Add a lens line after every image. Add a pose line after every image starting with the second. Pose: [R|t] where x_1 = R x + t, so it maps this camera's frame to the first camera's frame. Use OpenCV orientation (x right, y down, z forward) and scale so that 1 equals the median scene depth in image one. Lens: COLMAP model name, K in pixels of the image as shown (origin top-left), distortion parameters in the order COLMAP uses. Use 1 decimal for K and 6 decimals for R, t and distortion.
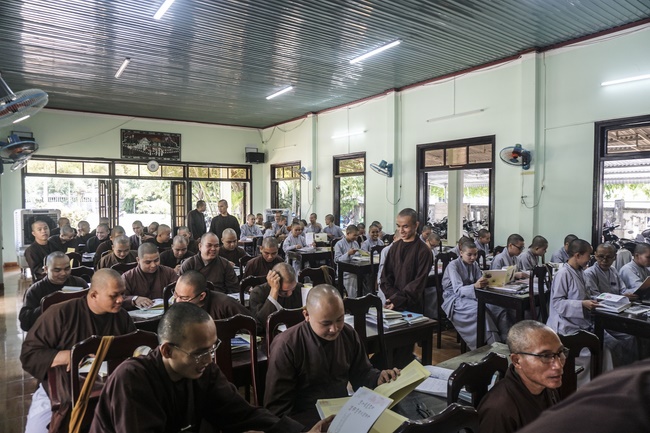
lens RADIAL K [[436.3, 0, 325.0], [0, 436.3, 216.5], [0, 0, 1]] dist [-0.025274, 0.002012]
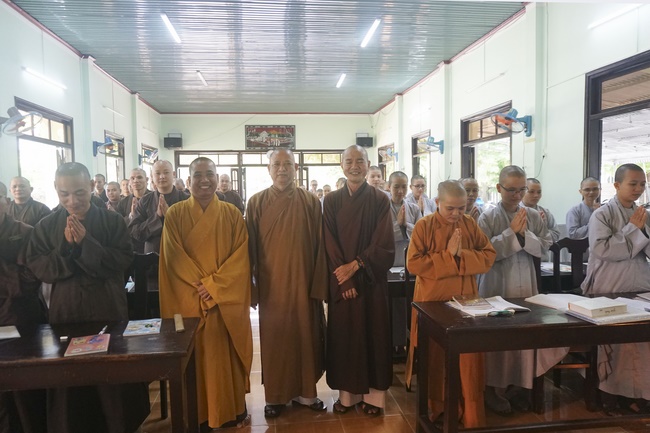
lens RADIAL K [[436.3, 0, 325.0], [0, 436.3, 216.5], [0, 0, 1]] dist [-0.025274, 0.002012]
pose [[0.891995, 0.012505, -0.451873, 0.278536], [0.001475, 0.999531, 0.030573, 0.015488], [0.452043, -0.027937, 0.891558, 0.009995]]
